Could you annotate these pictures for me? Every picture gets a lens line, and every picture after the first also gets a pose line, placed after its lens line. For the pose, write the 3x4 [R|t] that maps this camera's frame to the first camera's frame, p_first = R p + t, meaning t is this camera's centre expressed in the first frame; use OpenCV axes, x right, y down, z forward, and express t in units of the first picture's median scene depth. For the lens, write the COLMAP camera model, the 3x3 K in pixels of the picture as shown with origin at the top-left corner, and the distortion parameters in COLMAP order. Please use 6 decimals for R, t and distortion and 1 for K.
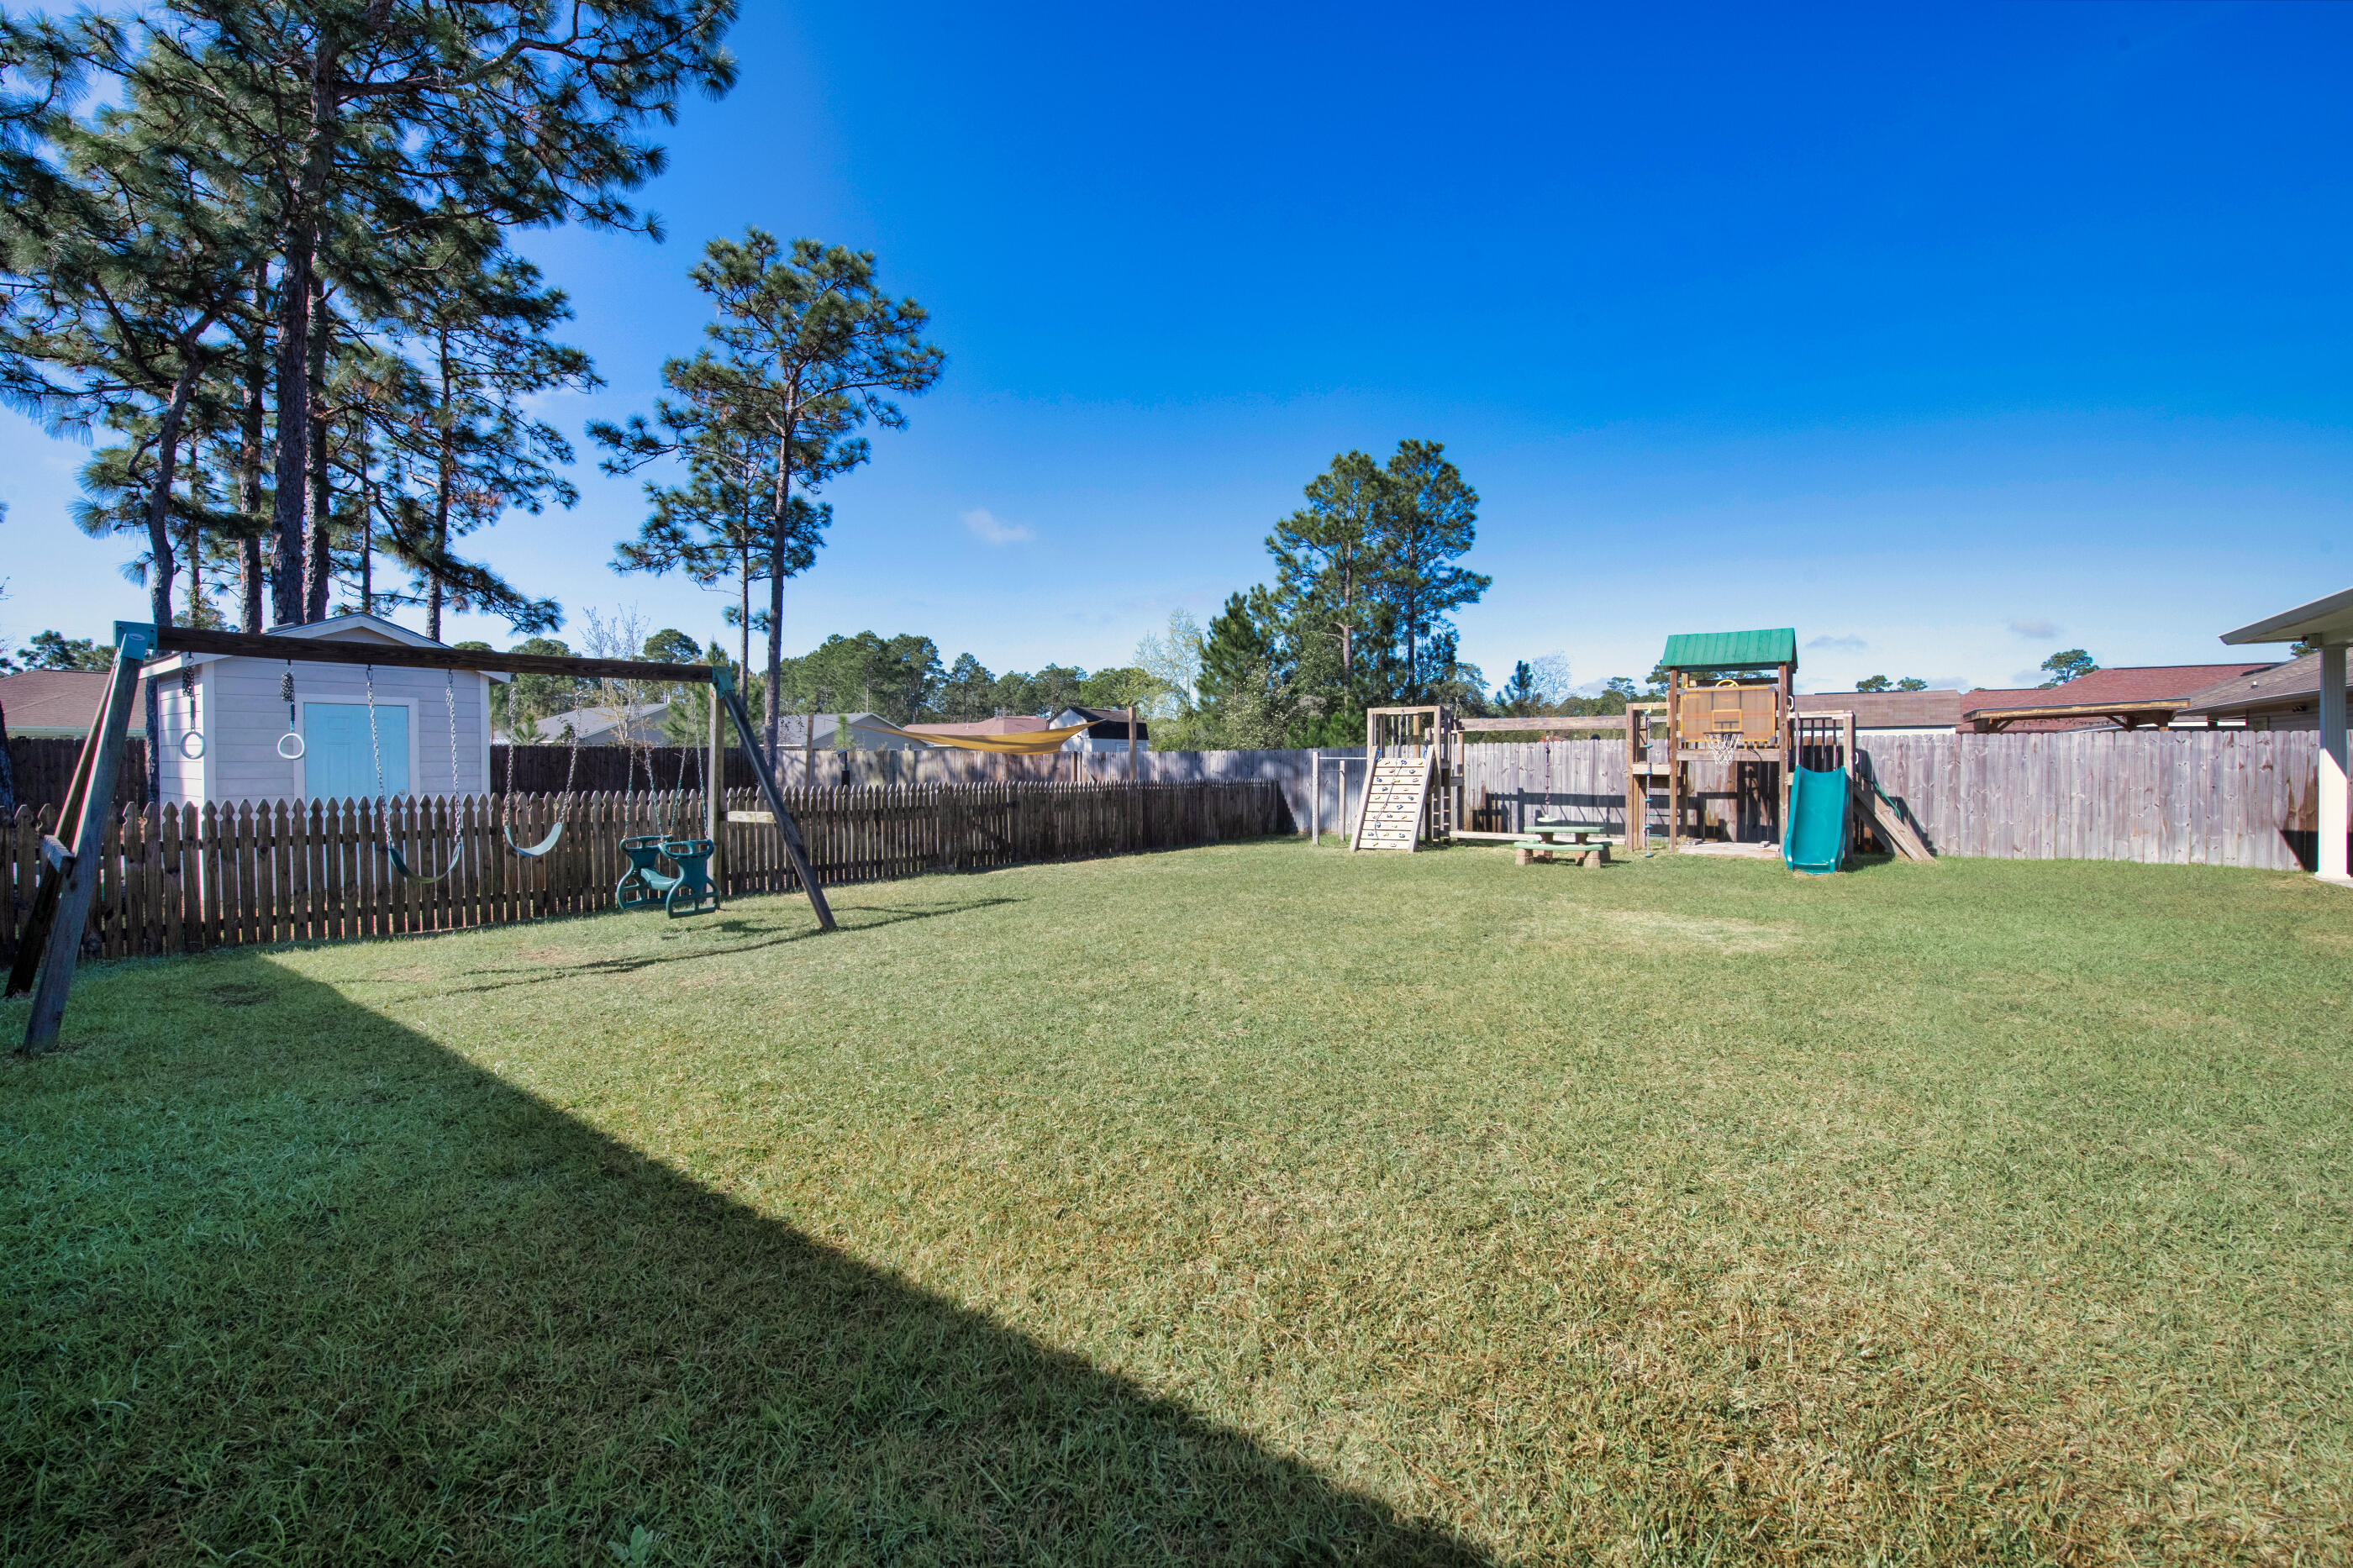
lens RADIAL K [[935.8, 0, 1185.8], [0, 935.8, 773.6], [0, 0, 1]] dist [-0.032379, -0.001164]
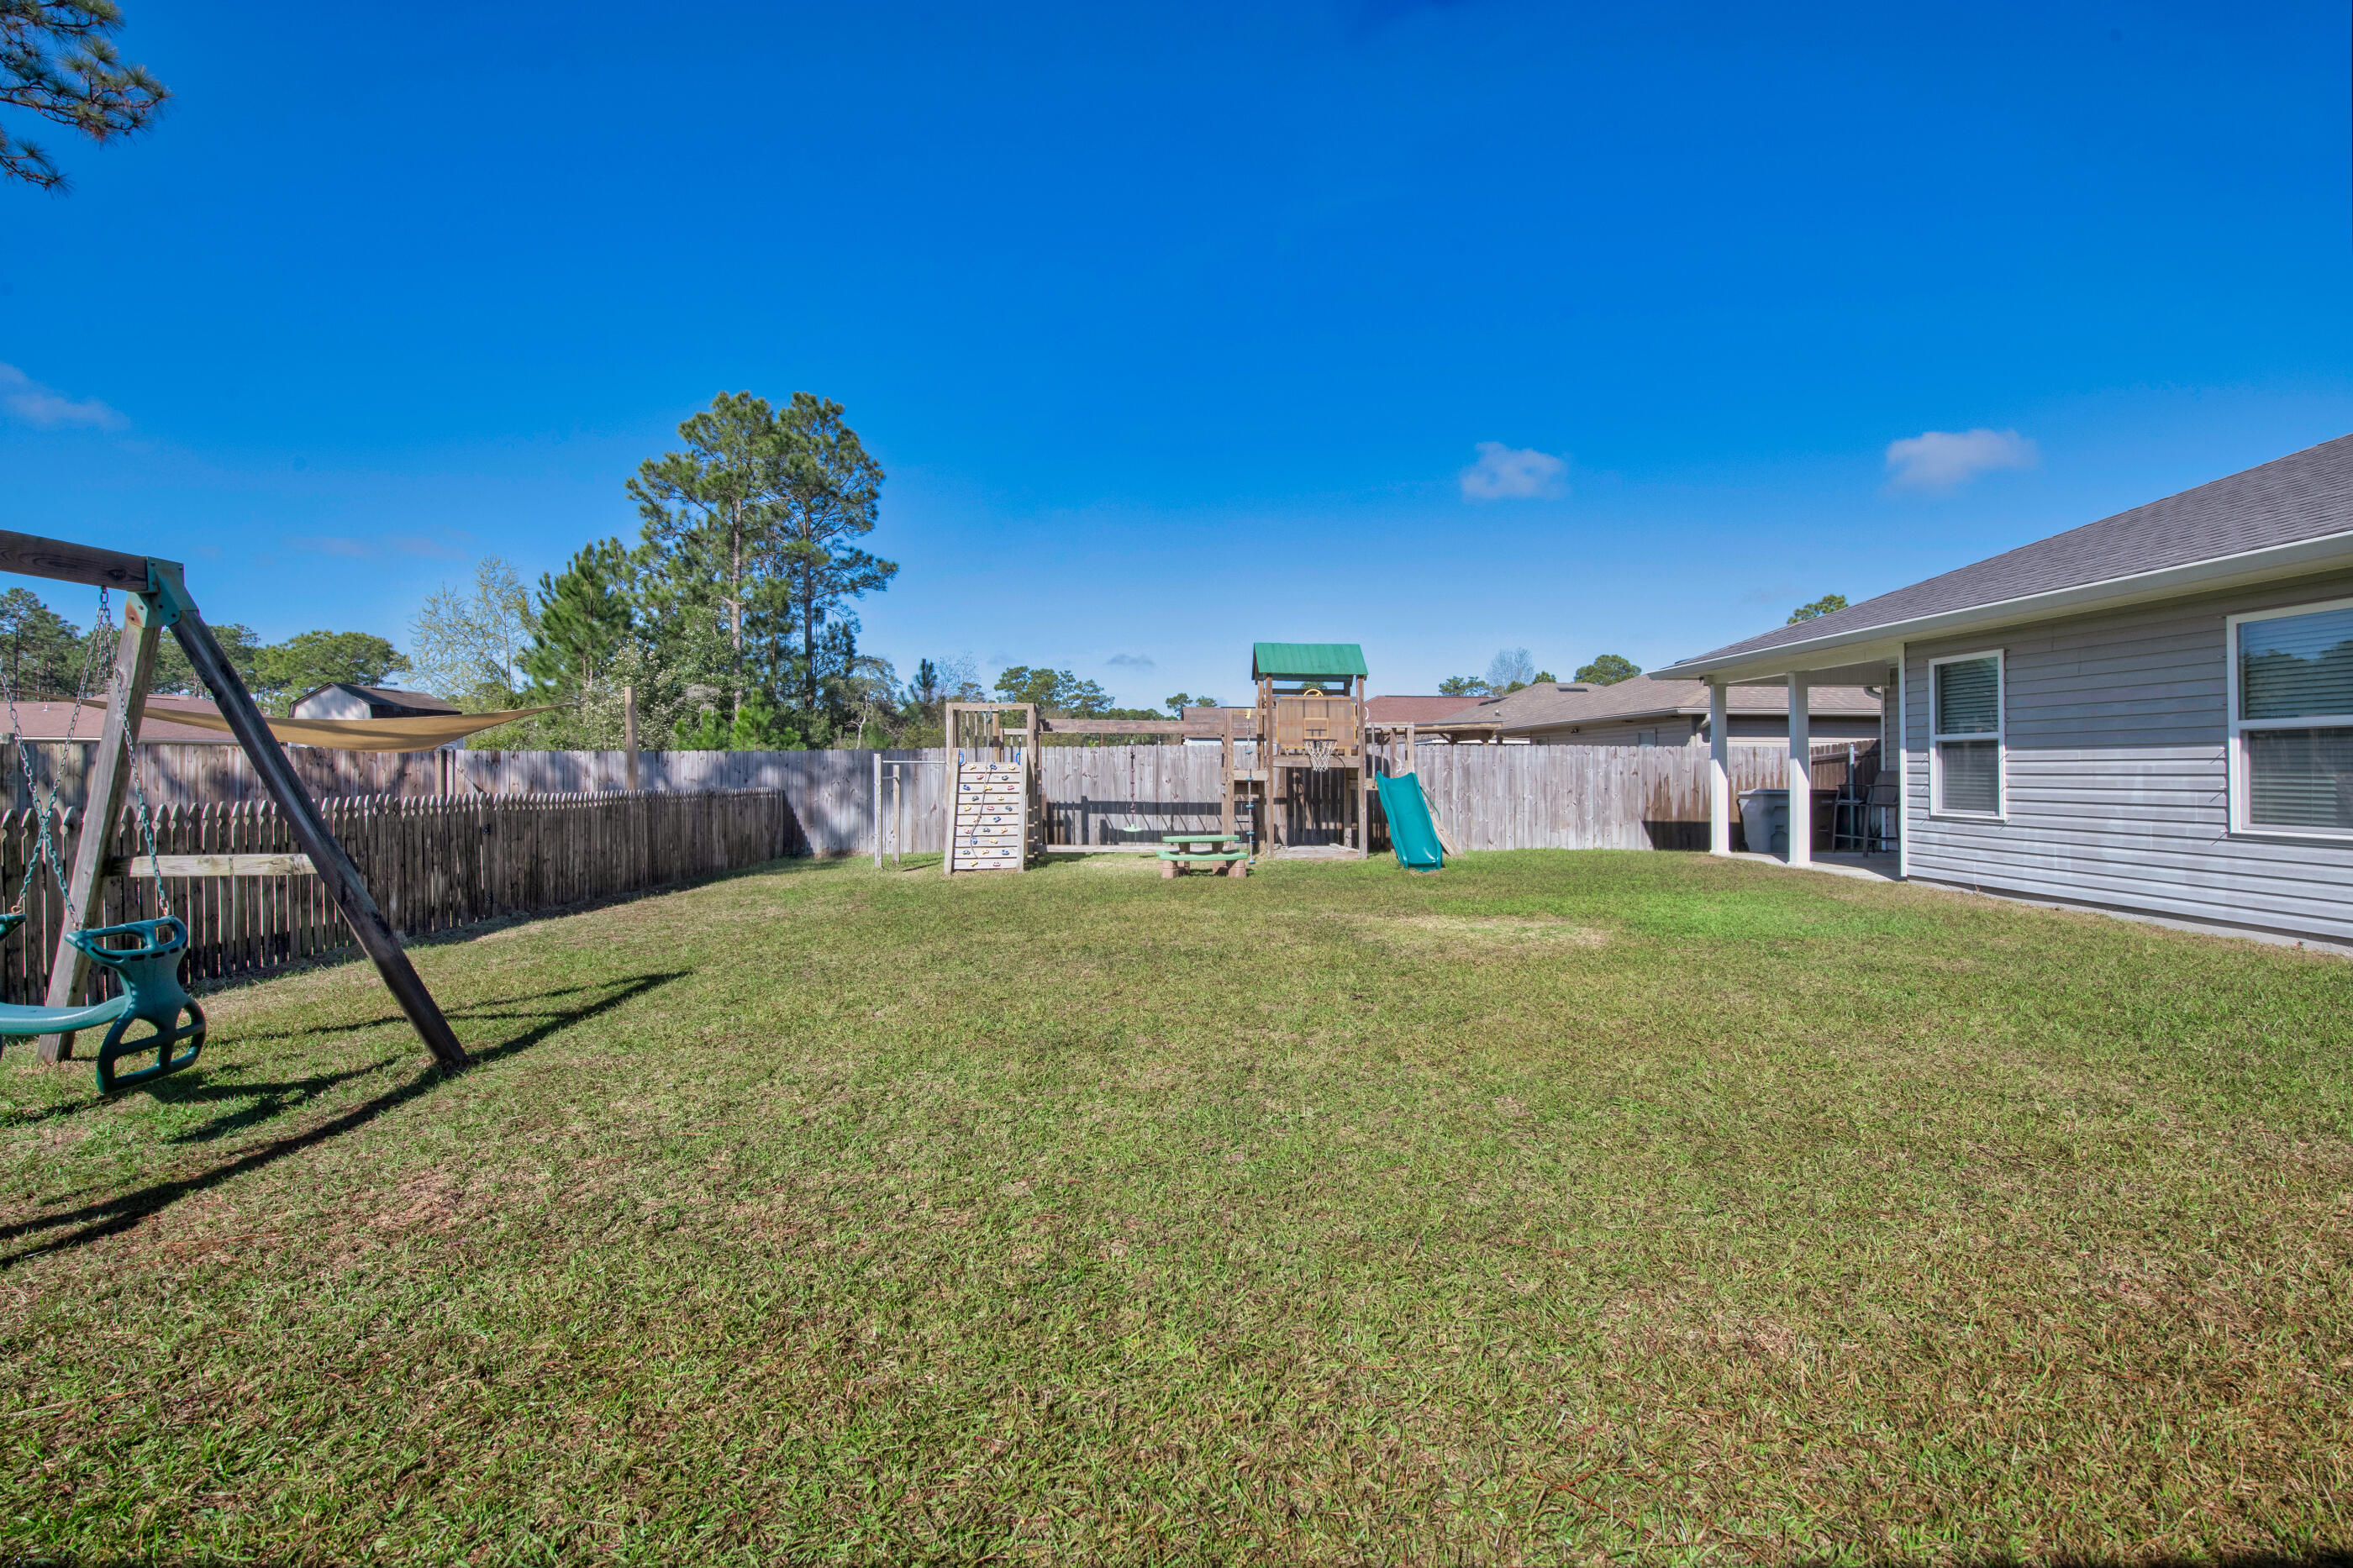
lens RADIAL K [[1045.9, 0, 1139.0], [0, 1045.9, 757.0], [0, 0, 1]] dist [-0.016592, -0.000402]
pose [[0.802965, 0.011353, 0.595918, -0.158524], [0.003791, 0.999701, -0.024154, 0.001456], [-0.596014, 0.021654, 0.802682, 0.101909]]
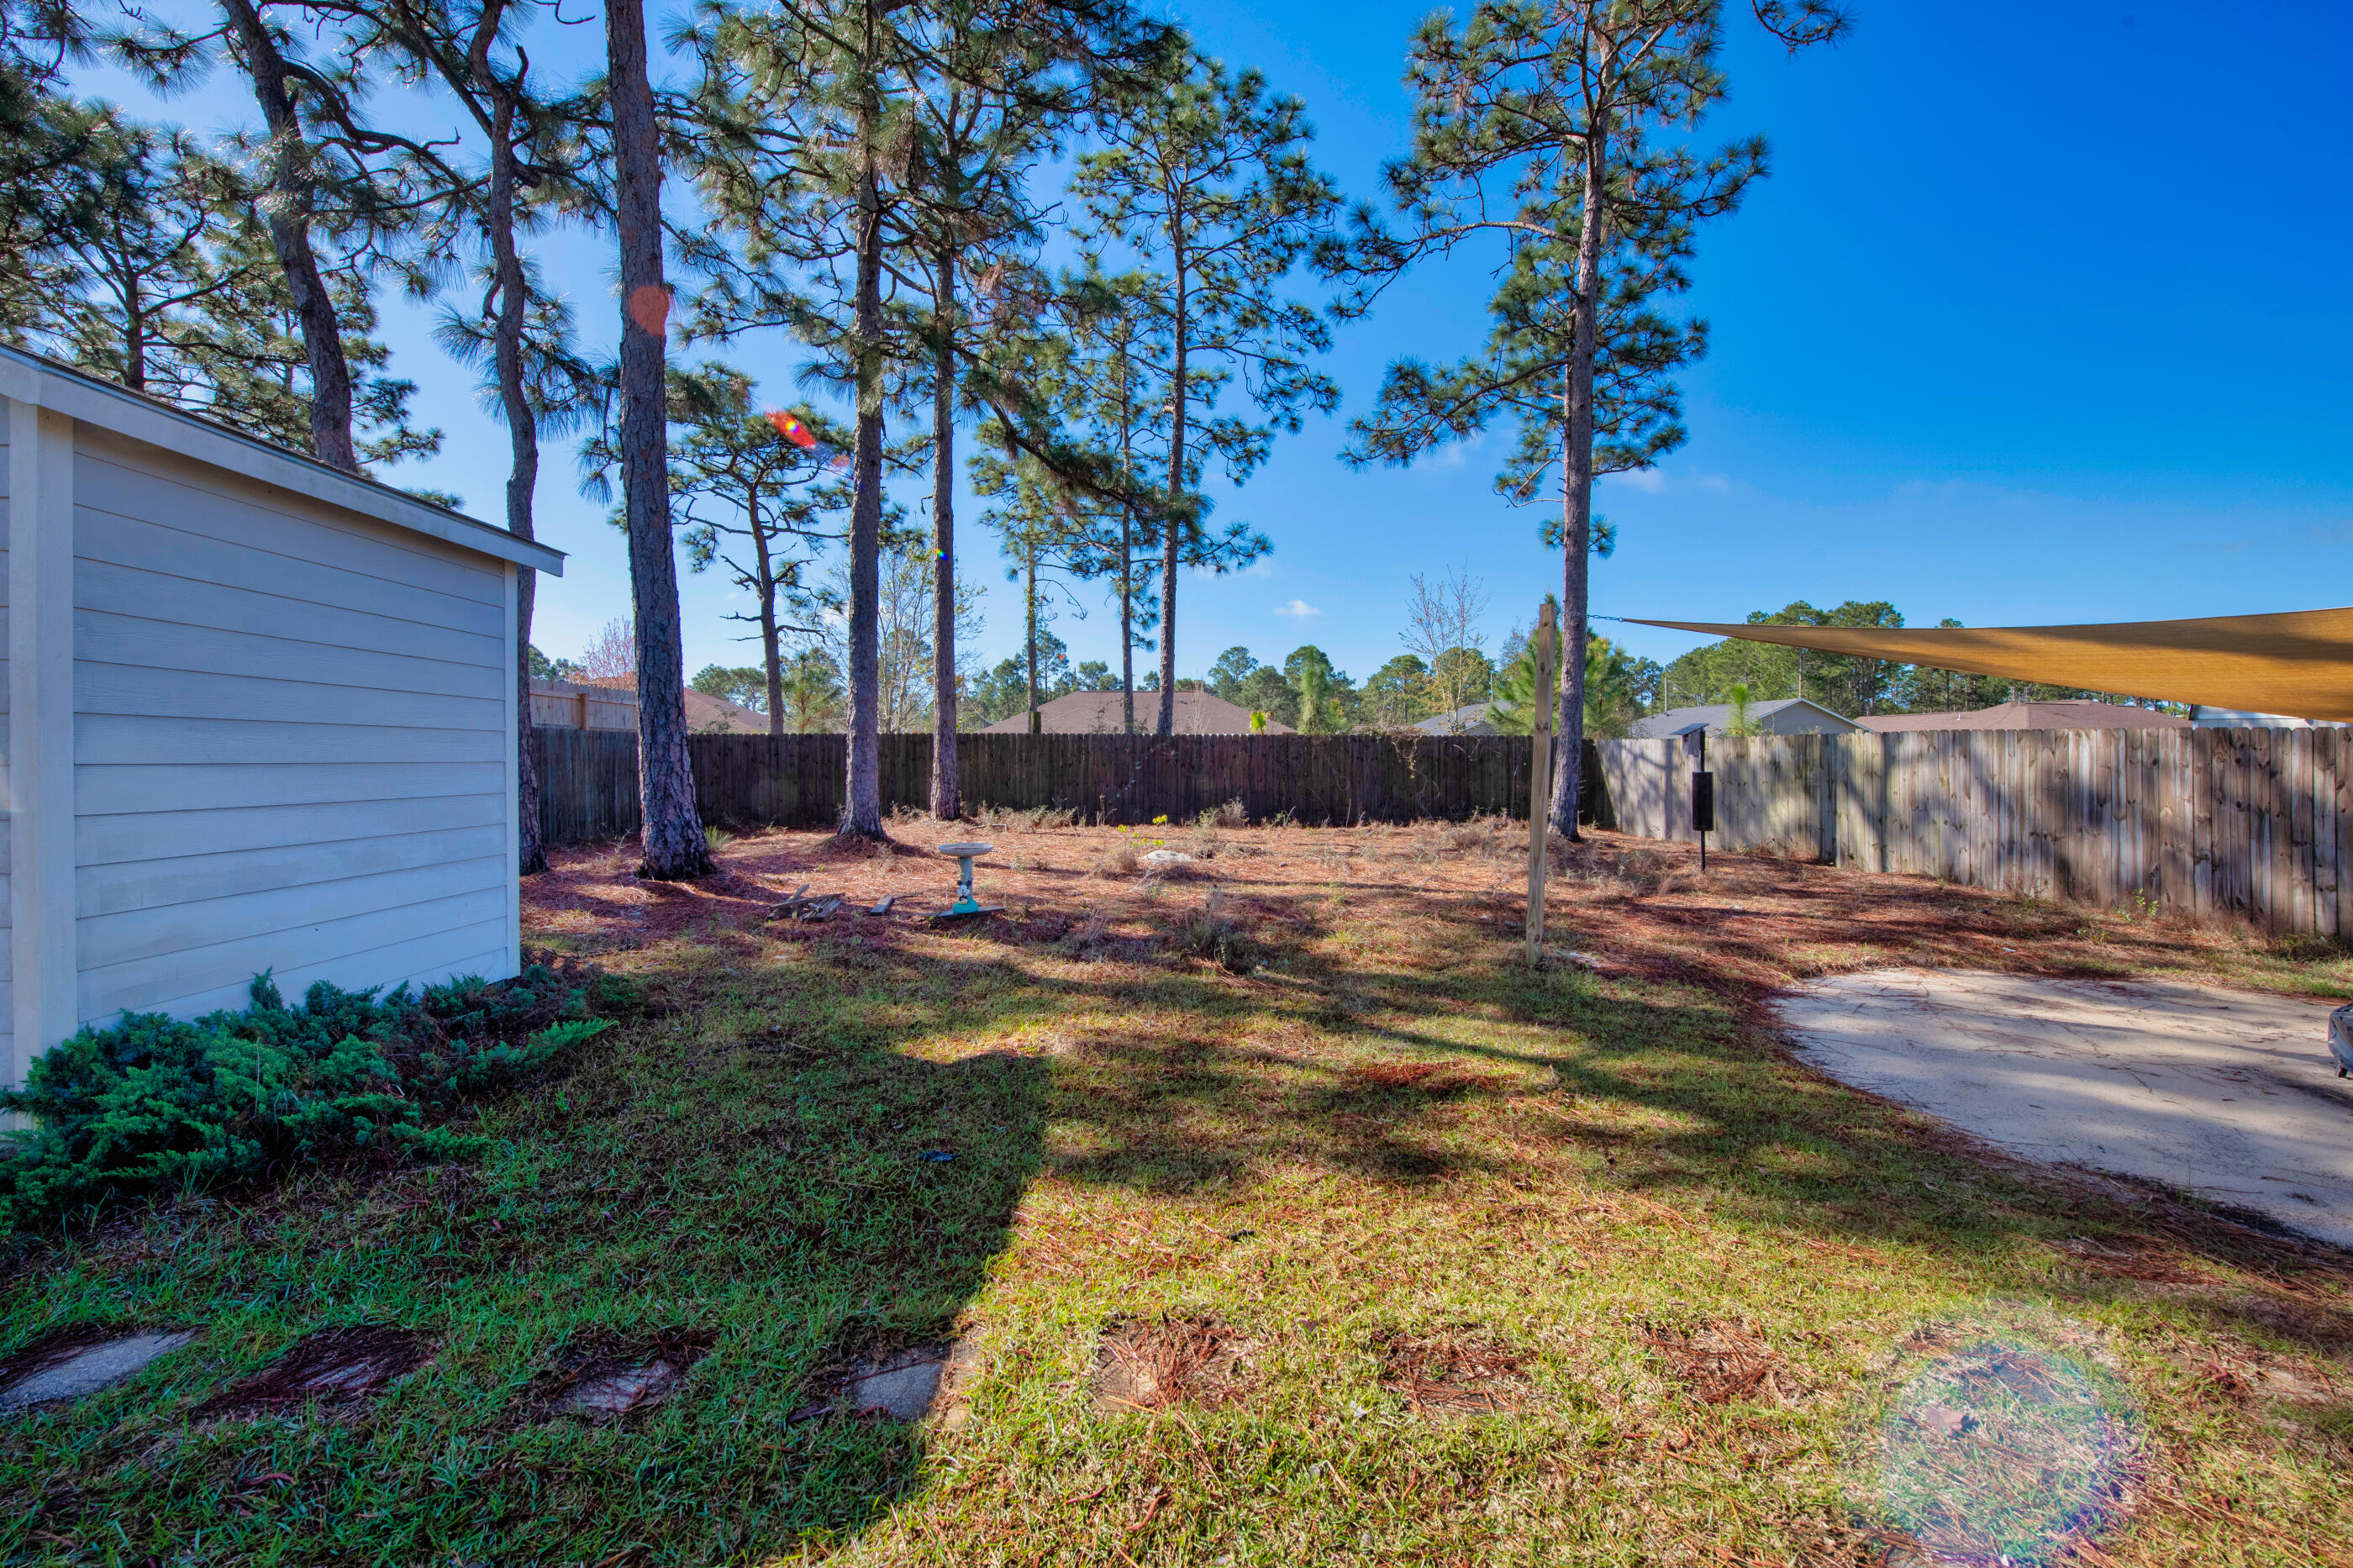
lens RADIAL K [[935.8, 0, 1214.9], [0, 935.8, 774.0], [0, 0, 1]] dist [-0.032379, -0.001164]
pose [[0.624746, 0.015637, -0.780671, -0.169054], [-0.018113, 0.999821, 0.005531, -0.004439], [0.780618, 0.010685, 0.624918, 0.549977]]
